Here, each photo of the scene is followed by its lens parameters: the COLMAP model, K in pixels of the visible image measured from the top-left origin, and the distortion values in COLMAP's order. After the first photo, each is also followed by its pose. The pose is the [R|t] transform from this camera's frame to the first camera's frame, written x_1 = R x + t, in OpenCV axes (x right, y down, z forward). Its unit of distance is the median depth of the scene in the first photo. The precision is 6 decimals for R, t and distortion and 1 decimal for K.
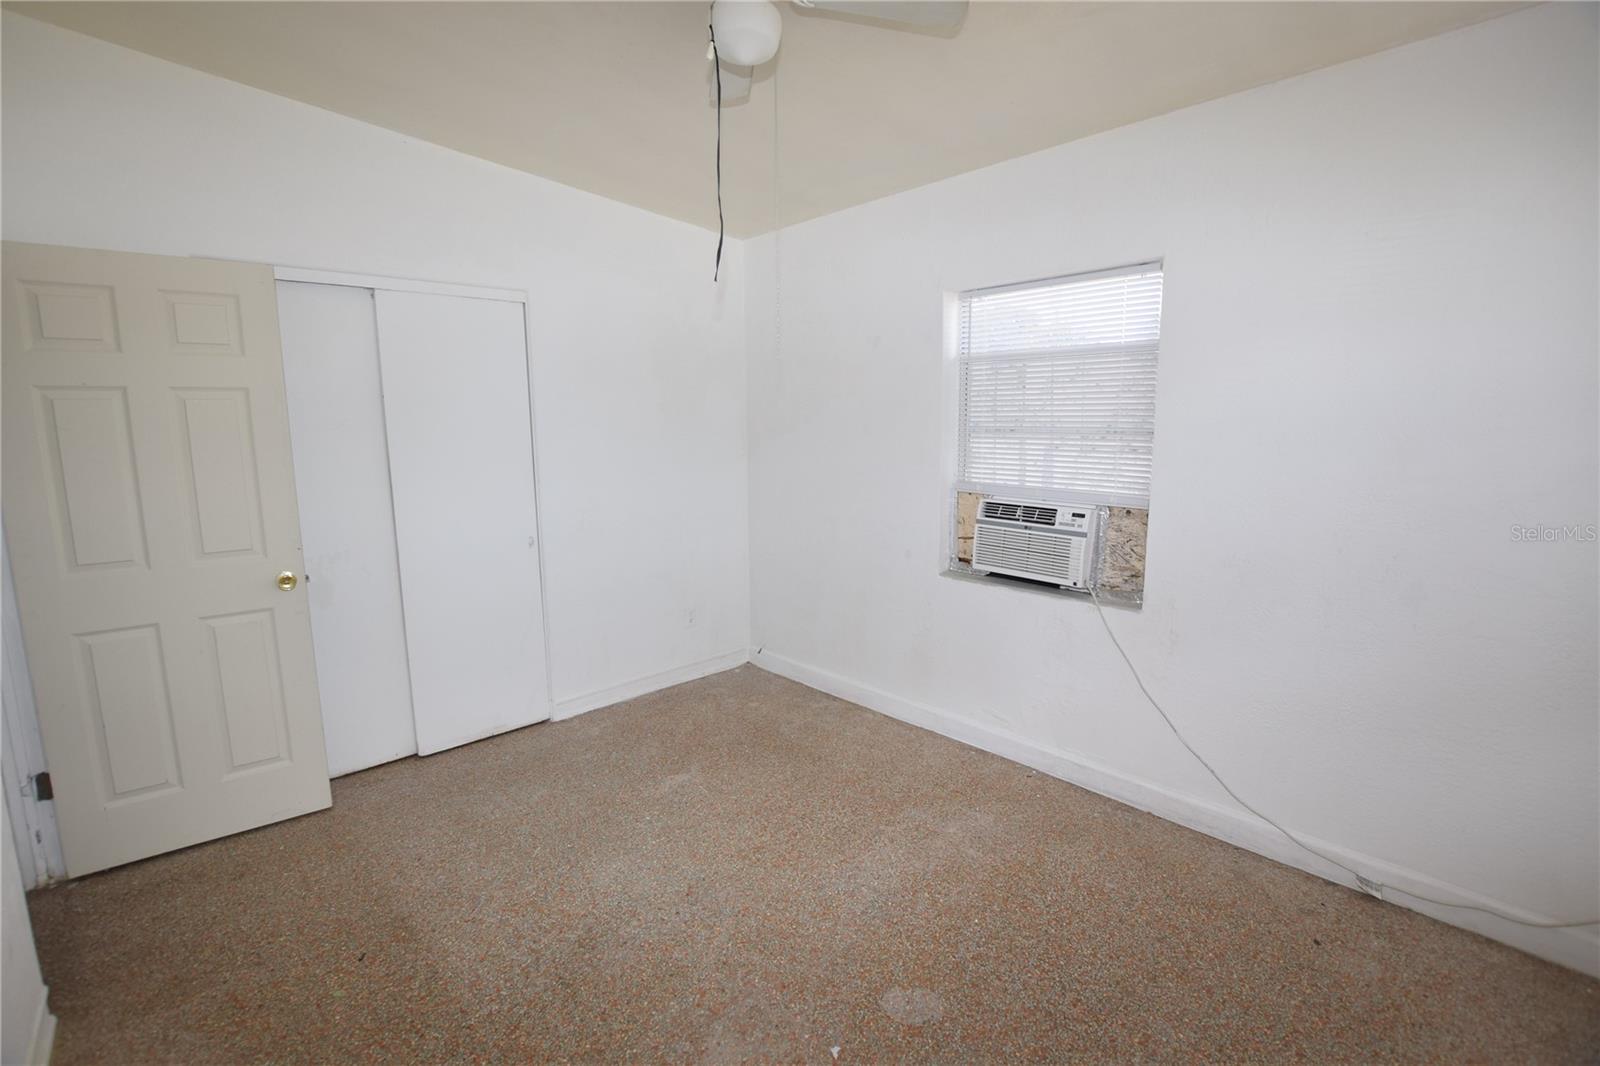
lens RADIAL K [[705.1, 0, 795.6], [0, 705.1, 532.2], [0, 0, 1]] dist [-0.034281, 0.003758]
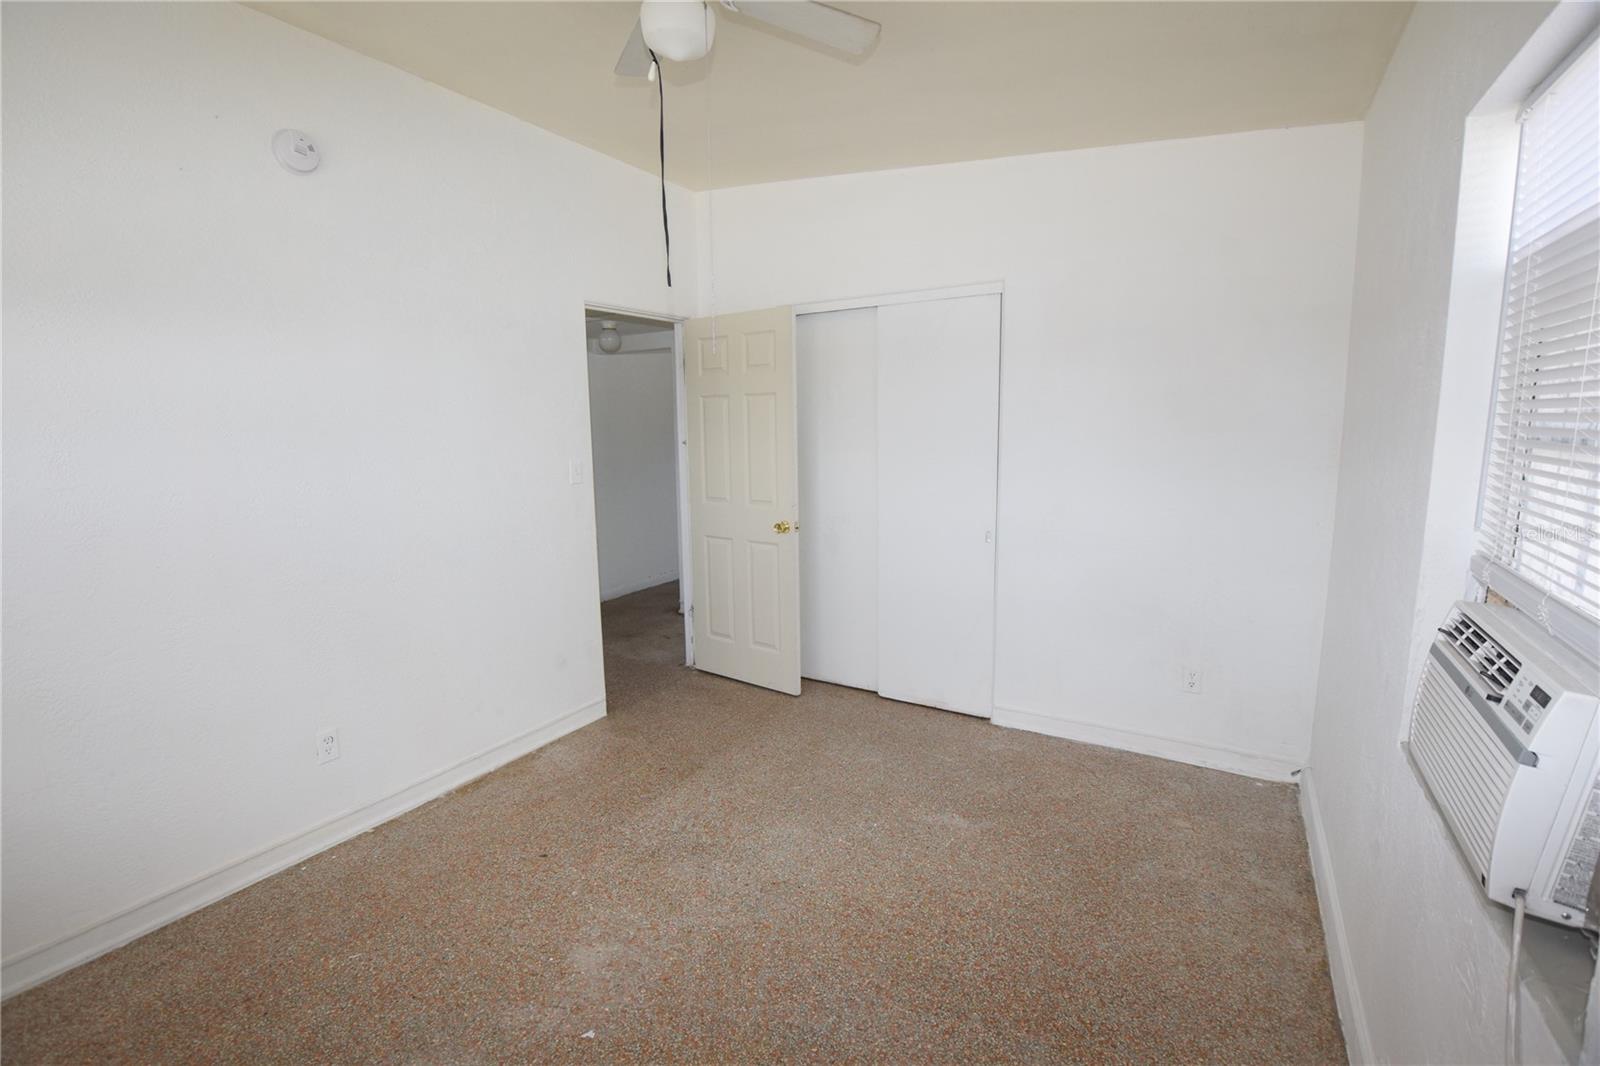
lens RADIAL K [[705.1, 0, 790.7], [0, 705.1, 532.2], [0, 0, 1]] dist [-0.034281, 0.003758]
pose [[0.265169, 0.155655, -0.951555, 0.579227], [-0.139324, 0.982712, 0.121926, -0.087079], [0.954083, 0.100244, 0.282272, 0.534777]]
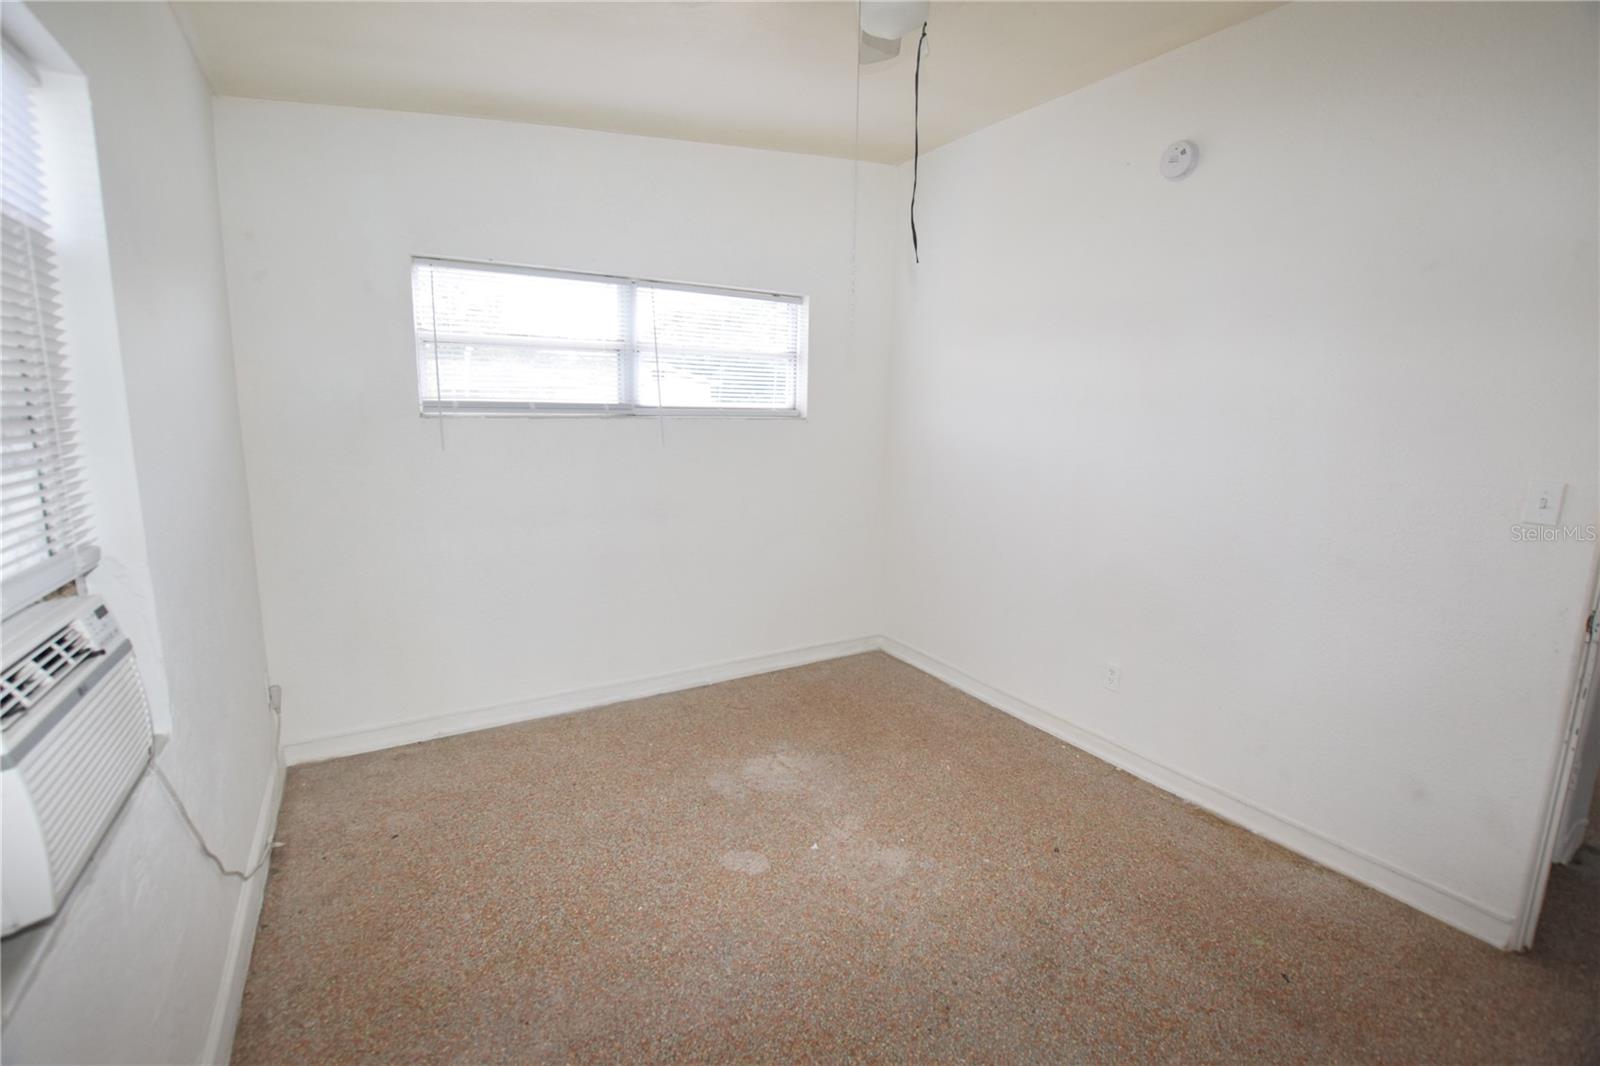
lens RADIAL K [[705.1, 0, 797.4], [0, 705.1, 530.5], [0, 0, 1]] dist [-0.034281, 0.003758]
pose [[-0.979779, -0.040802, 0.195880, -0.093795], [0.024946, 0.946438, 0.321922, -0.187846], [-0.198523, 0.320298, -0.926282, 1.234671]]
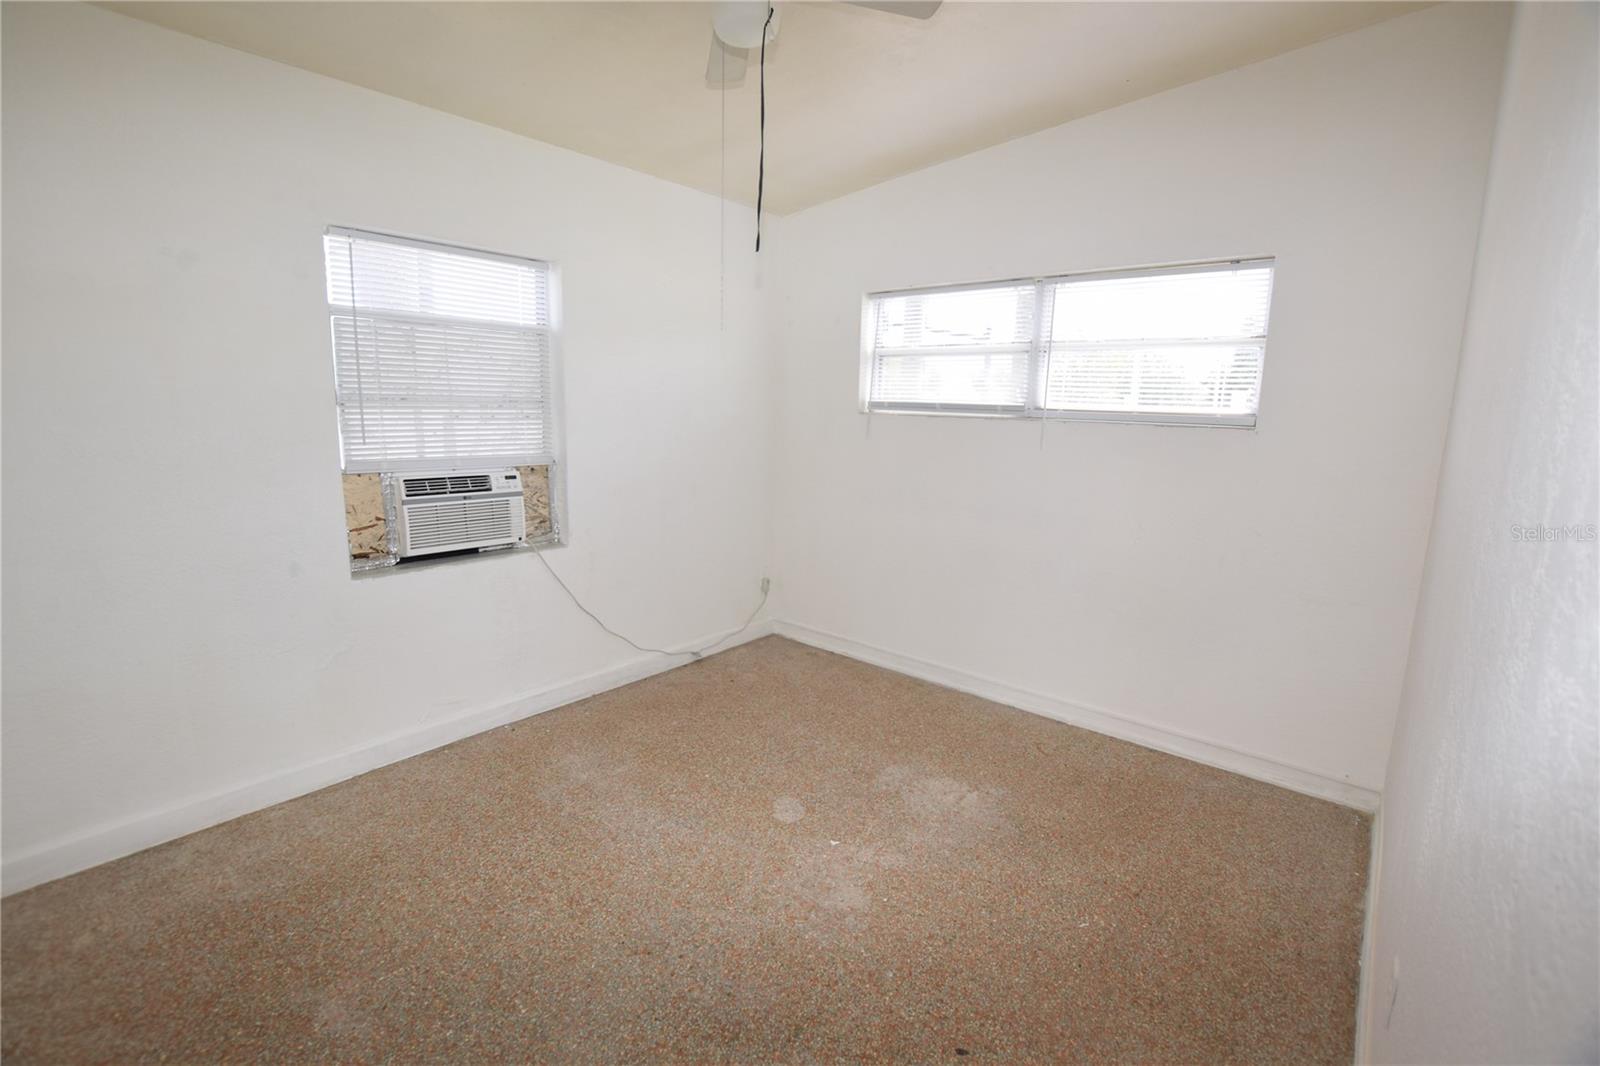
lens RADIAL K [[705.1, 0, 791.1], [0, 705.1, 532.5], [0, 0, 1]] dist [-0.034281, 0.003758]
pose [[-0.112229, -0.173231, 0.978466, -0.706412], [0.135440, 0.972831, 0.187768, -0.082986], [-0.984409, 0.153596, -0.085717, 0.645470]]
